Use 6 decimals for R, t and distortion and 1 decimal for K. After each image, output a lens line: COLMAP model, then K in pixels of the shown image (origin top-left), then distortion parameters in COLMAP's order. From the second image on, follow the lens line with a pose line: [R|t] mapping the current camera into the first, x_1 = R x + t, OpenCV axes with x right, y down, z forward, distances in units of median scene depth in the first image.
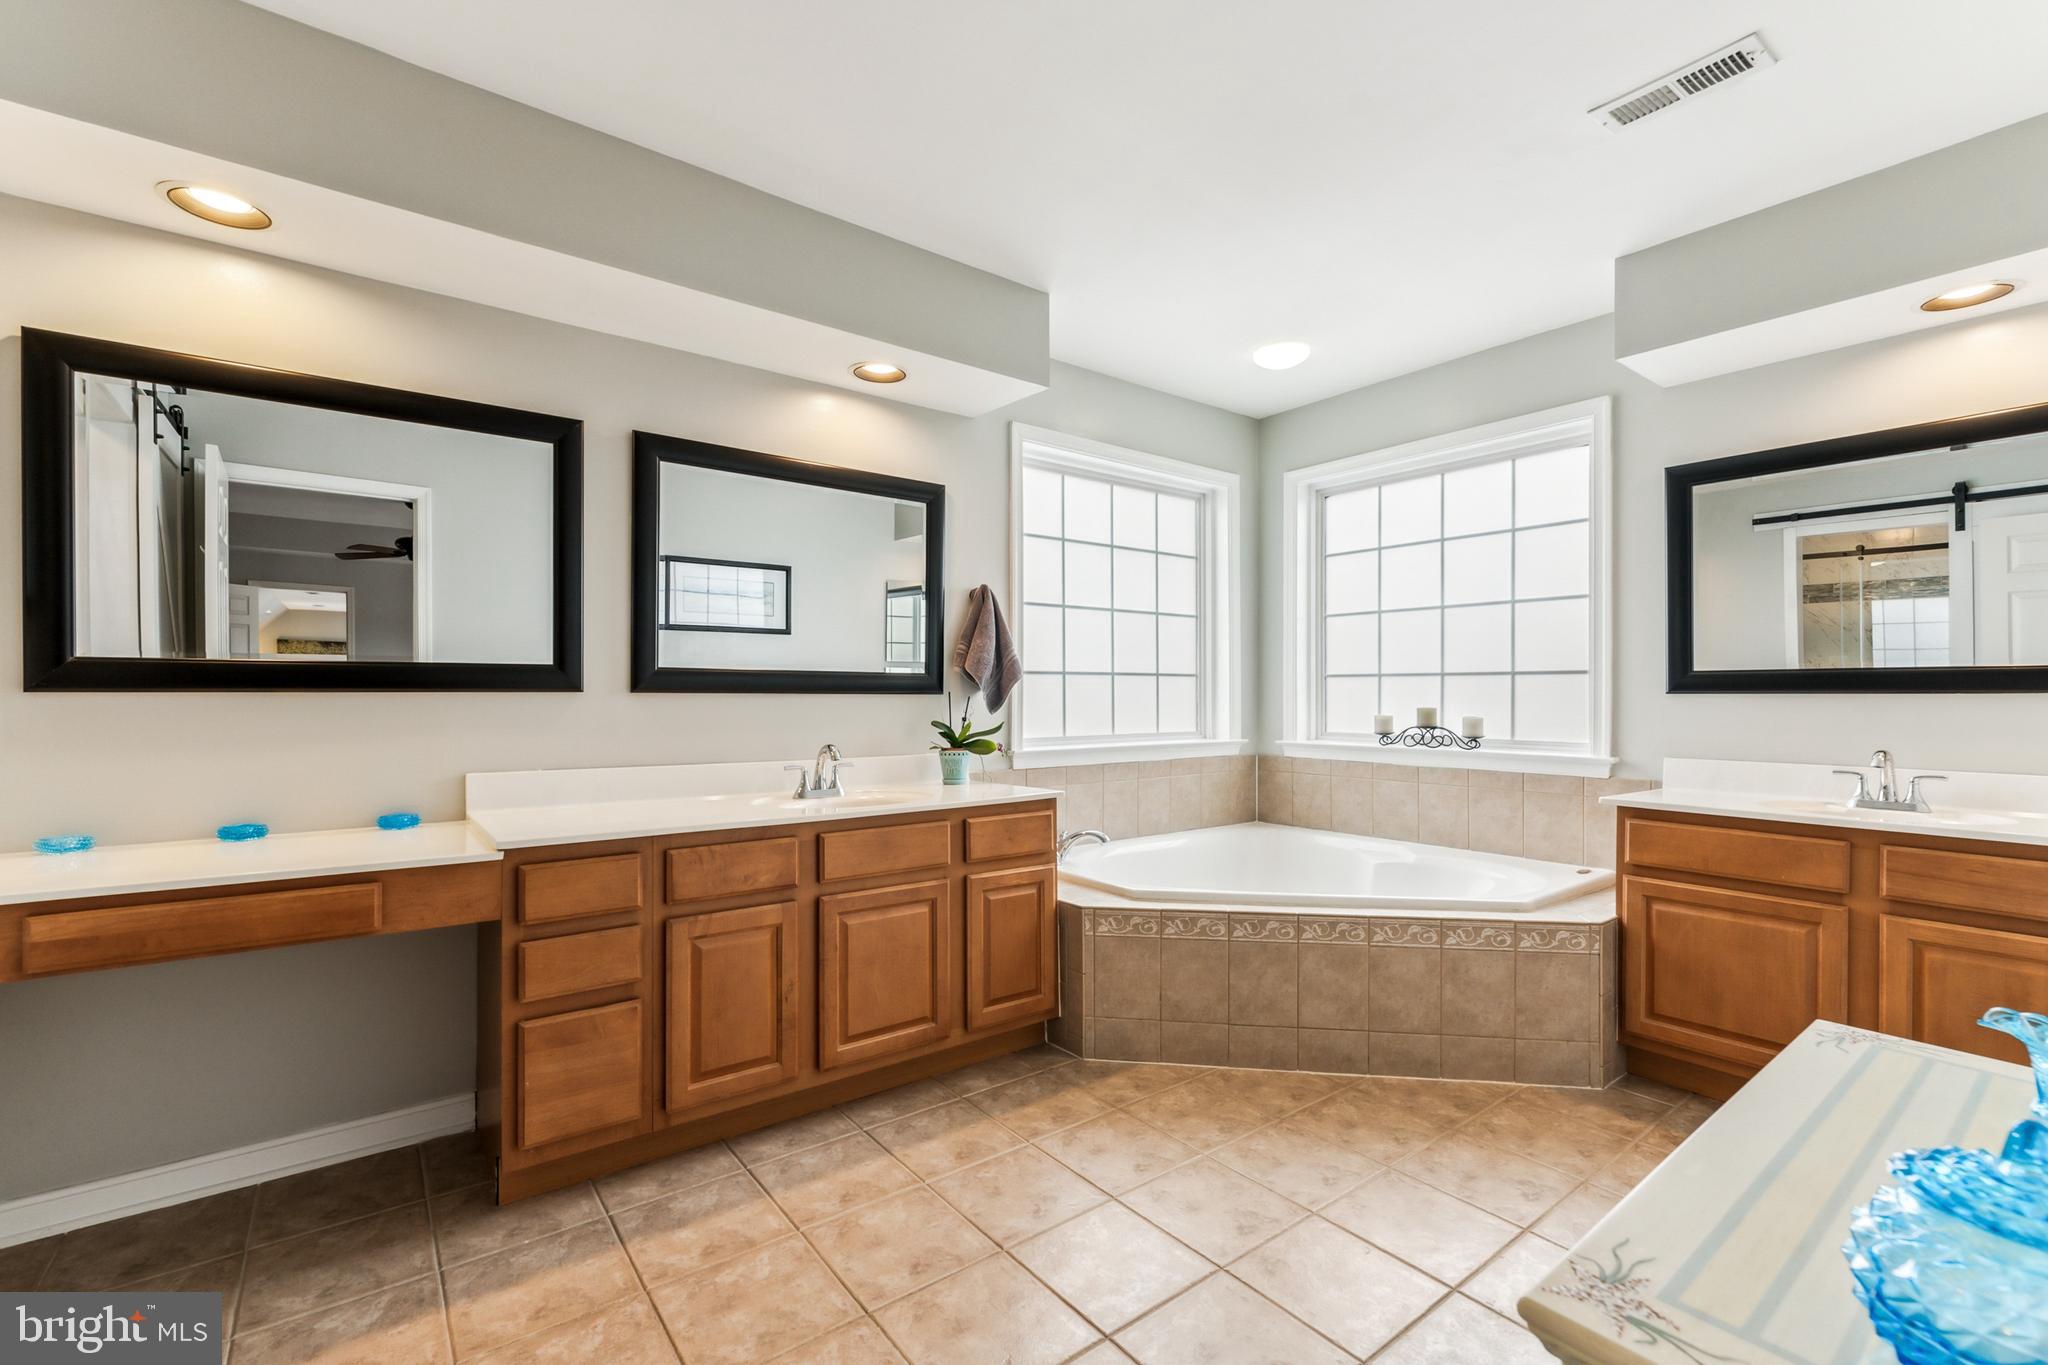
lens RADIAL K [[877.1, 0, 1026.4], [0, 877.1, 688.2], [0, 0, 1]] dist [-0.003816, -0.000953]
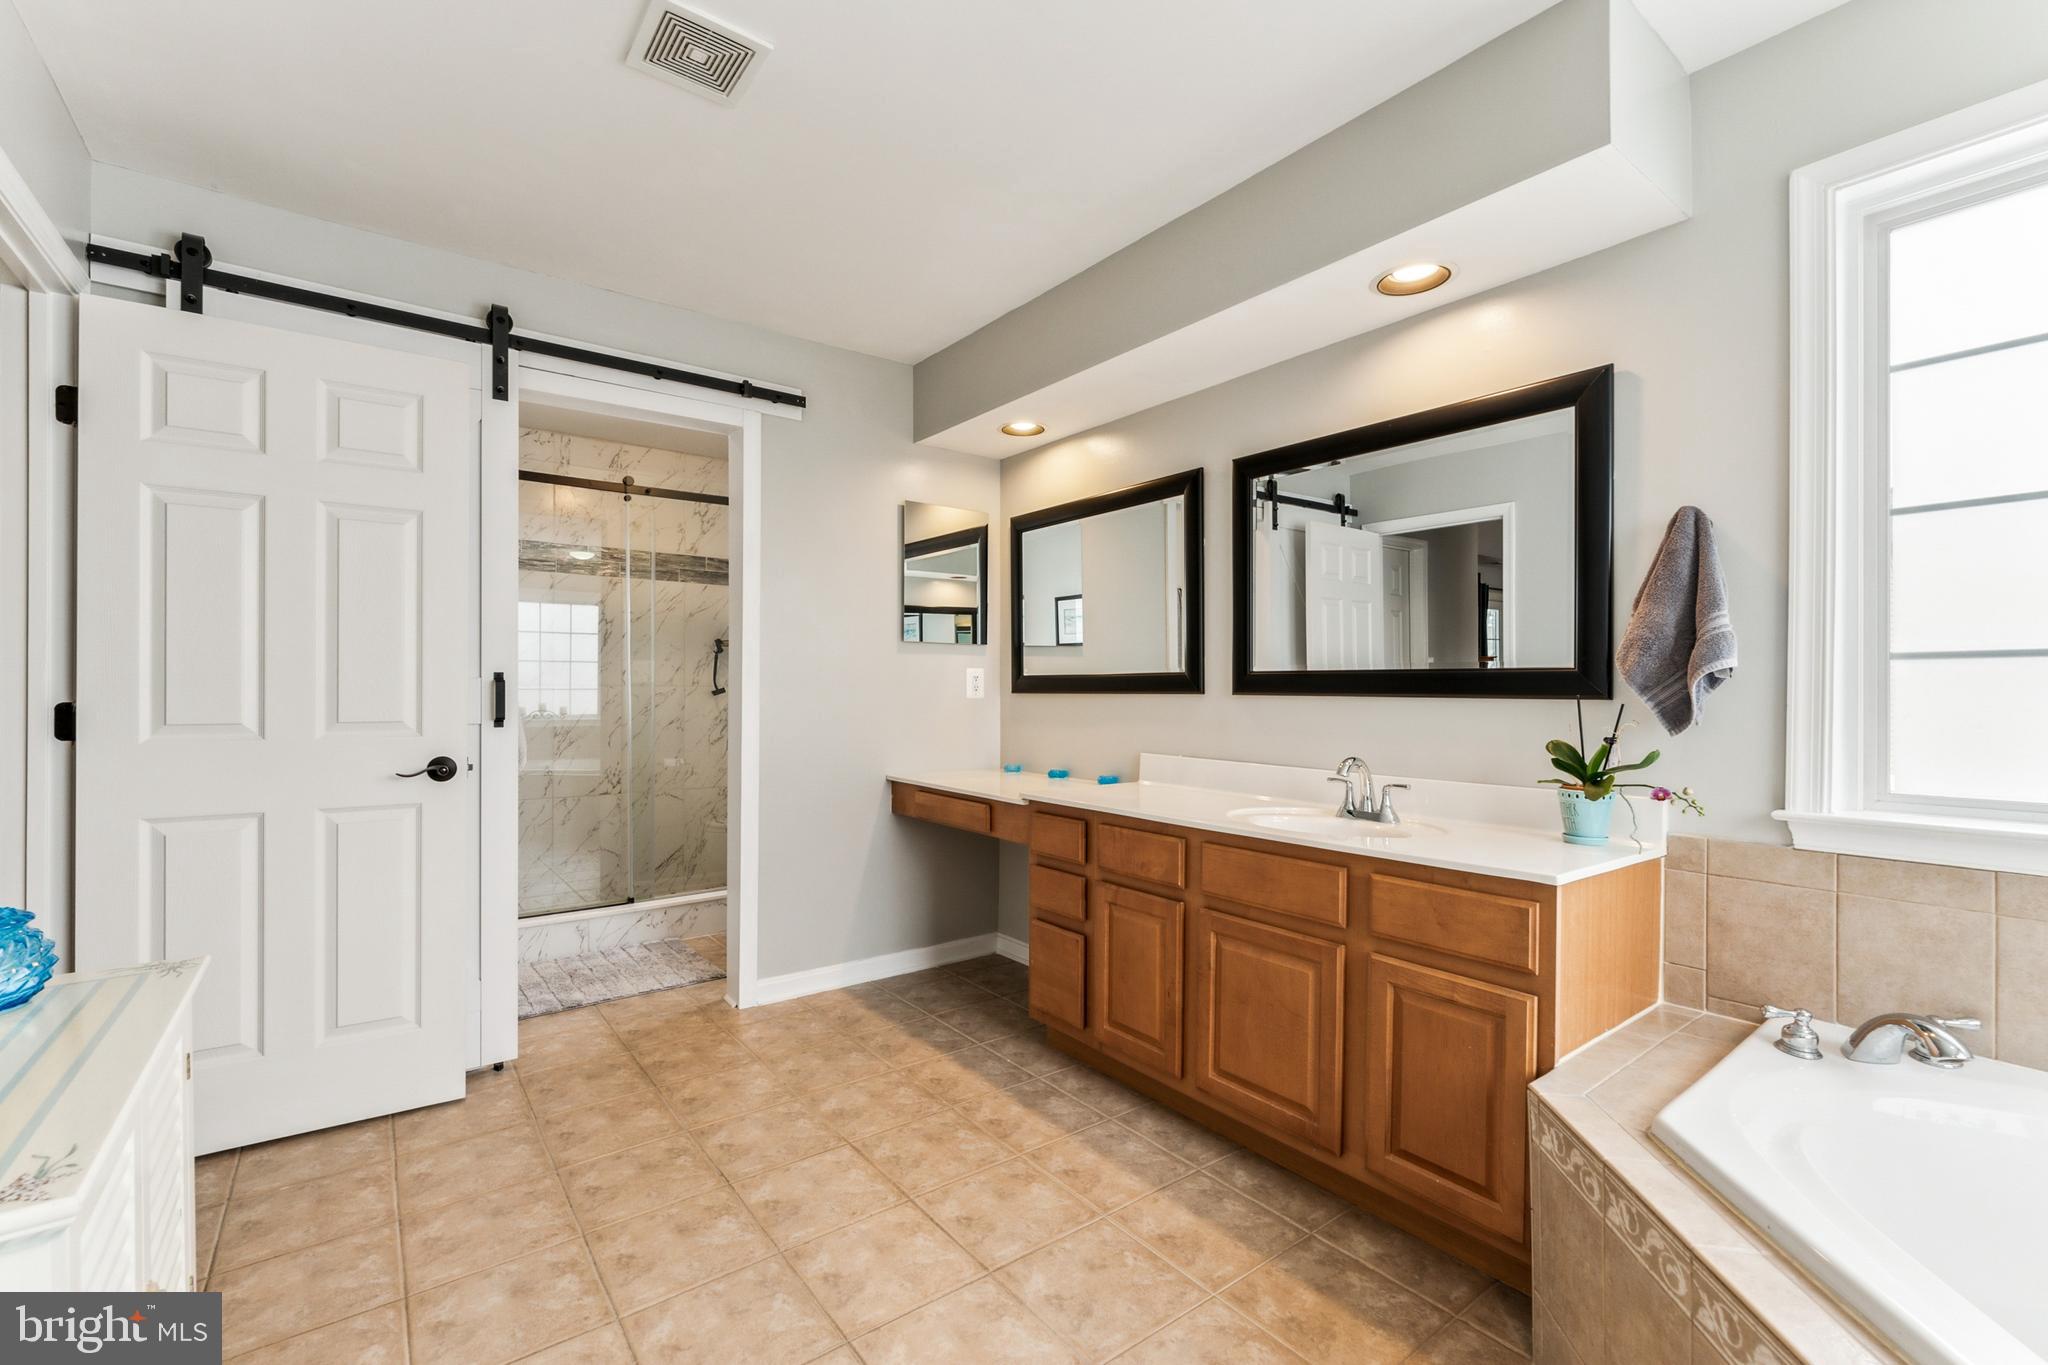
lens RADIAL K [[877.1, 0, 1026.8], [0, 877.1, 689.1], [0, 0, 1]] dist [-0.003816, -0.000953]
pose [[-0.002281, -0.002354, -0.999995, 0.746885], [0.001071, 0.999997, -0.002356, -0.000231], [0.999997, -0.001076, -0.002278, 0.828526]]
